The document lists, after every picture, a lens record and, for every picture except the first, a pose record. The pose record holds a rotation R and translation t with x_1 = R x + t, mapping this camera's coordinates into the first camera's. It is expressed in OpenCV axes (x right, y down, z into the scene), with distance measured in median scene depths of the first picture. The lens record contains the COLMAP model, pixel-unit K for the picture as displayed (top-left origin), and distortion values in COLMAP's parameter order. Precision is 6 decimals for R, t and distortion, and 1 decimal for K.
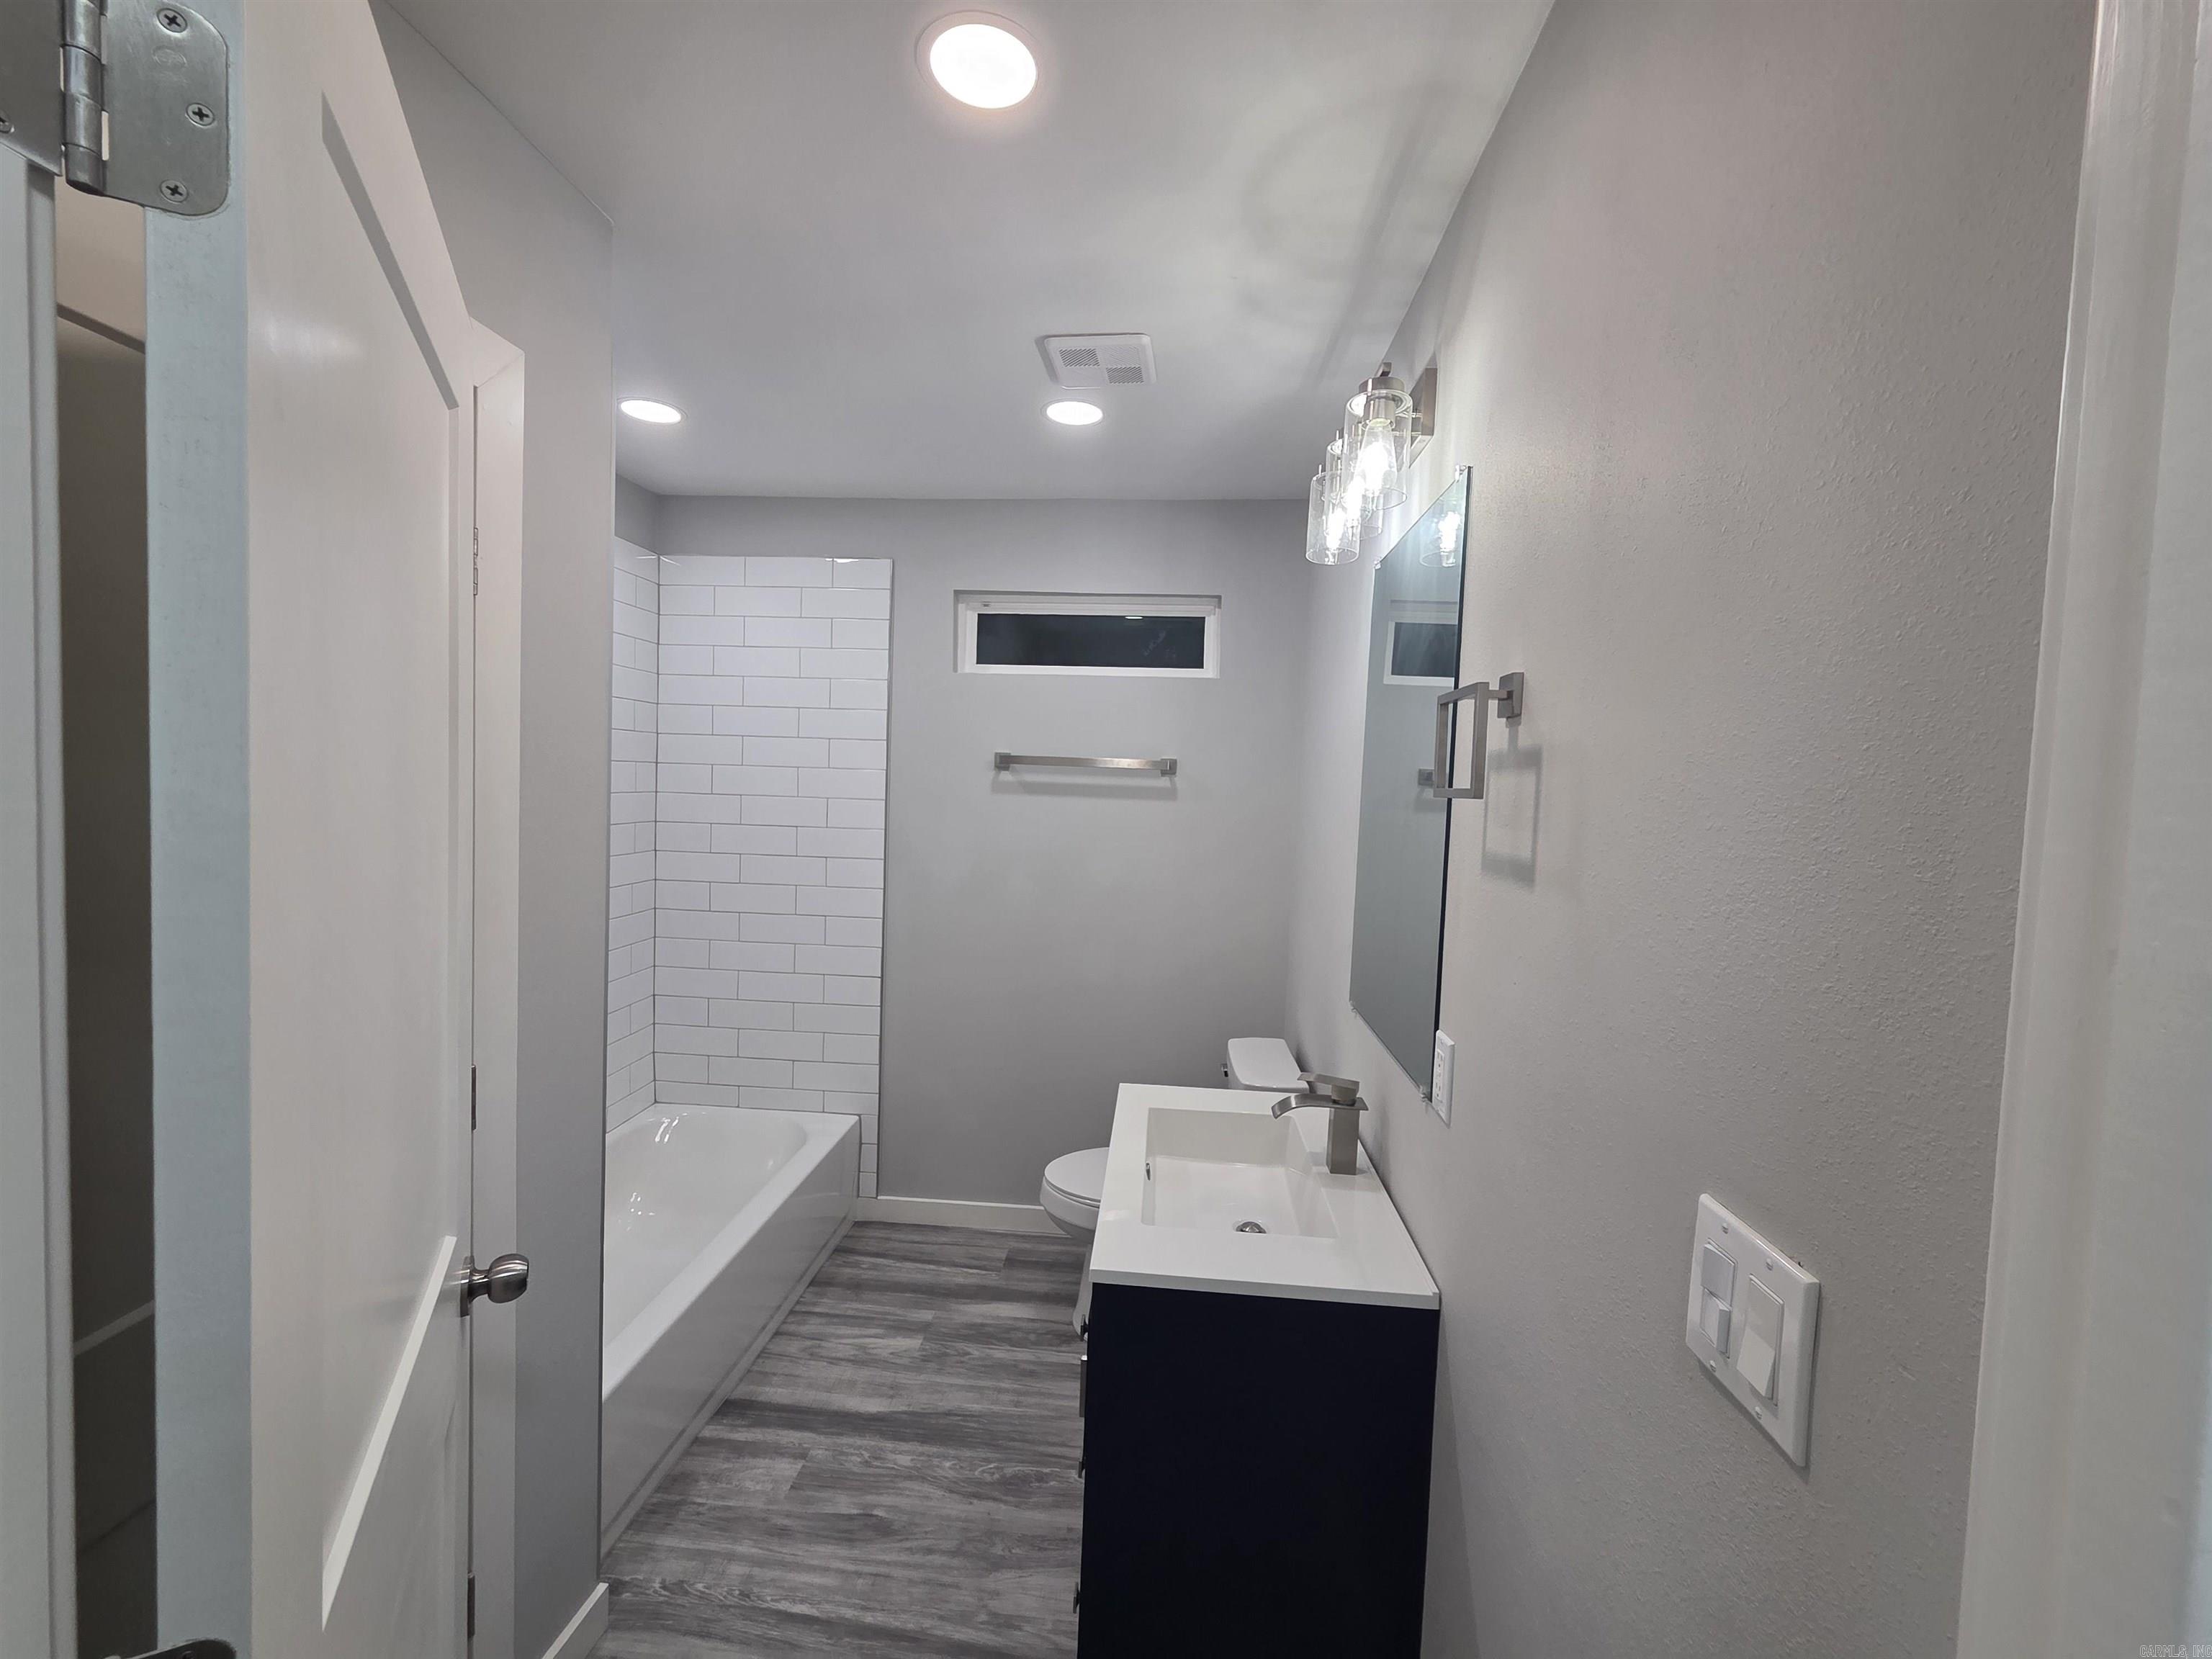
lens RADIAL K [[906.8, 0, 1101.8], [0, 906.8, 815.1], [0, 0, 1]] dist [0.002876, -0.000746]
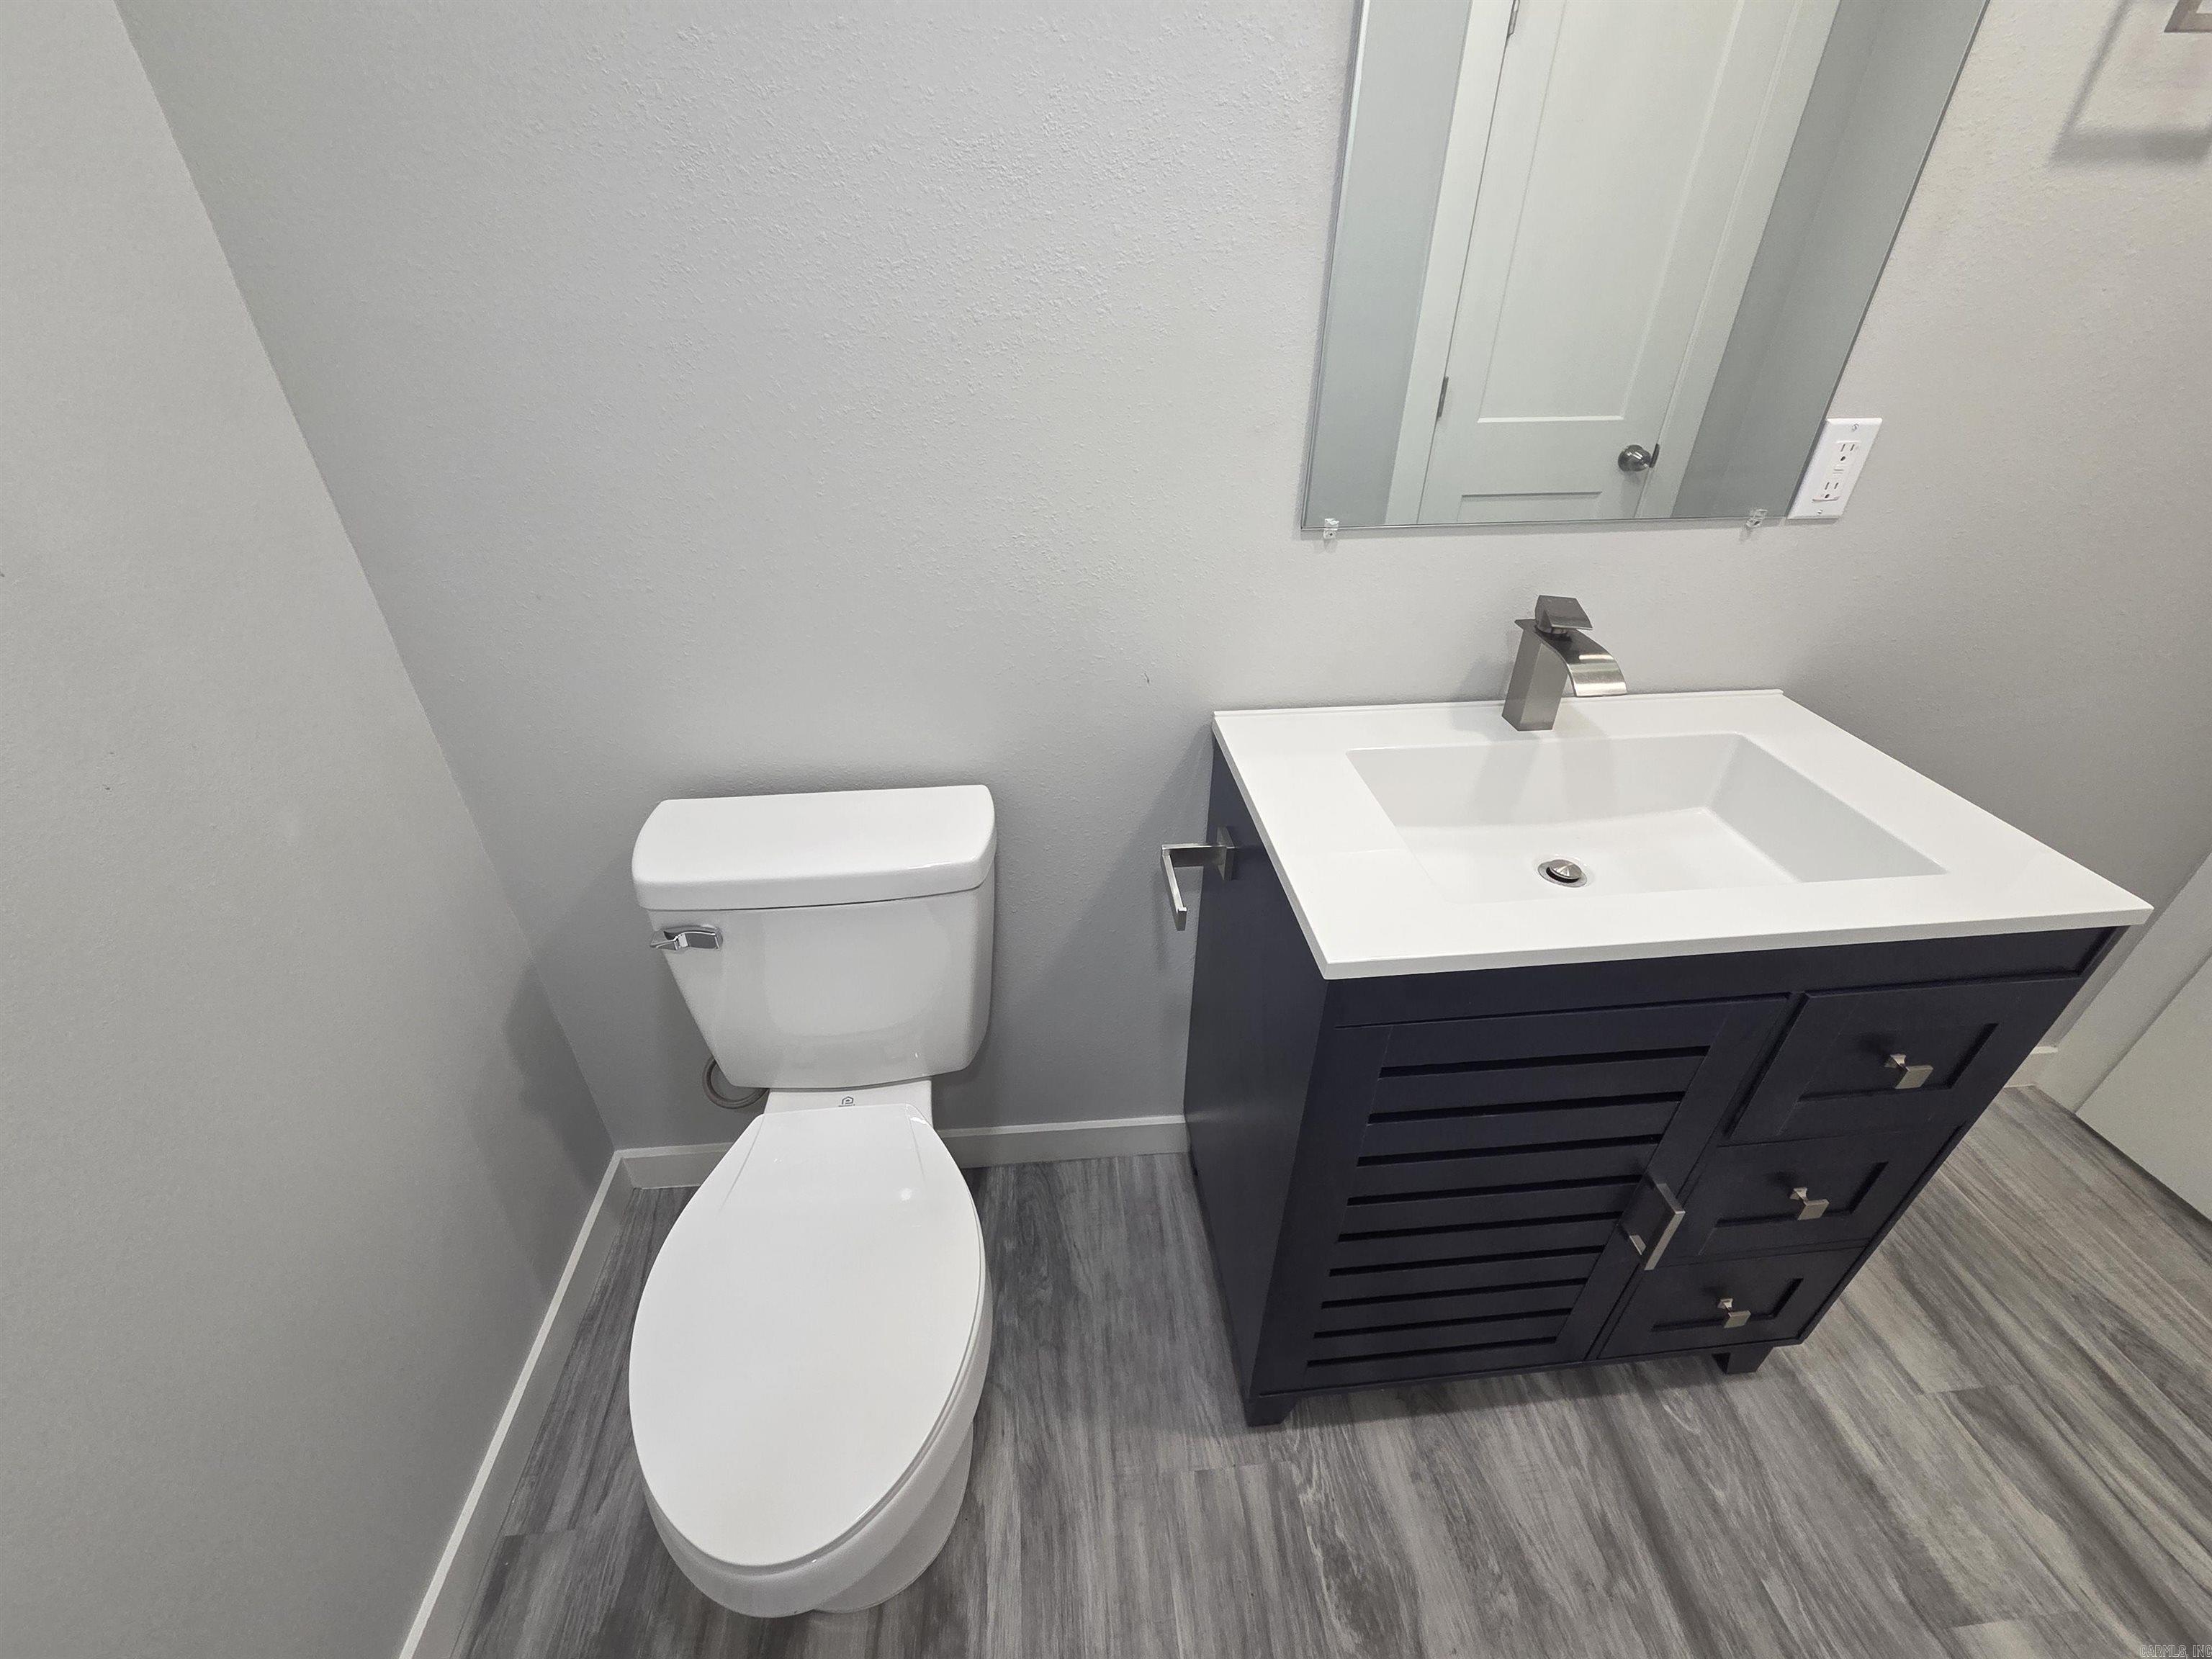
lens RADIAL K [[906.8, 0, 1105.7], [0, 906.8, 821.6], [0, 0, 1]] dist [0.002876, -0.000746]
pose [[-0.175640, -0.559535, 0.809982, -0.193582], [0.030830, 0.819243, 0.572618, 0.025799], [-0.983972, 0.125546, -0.126641, 0.930810]]
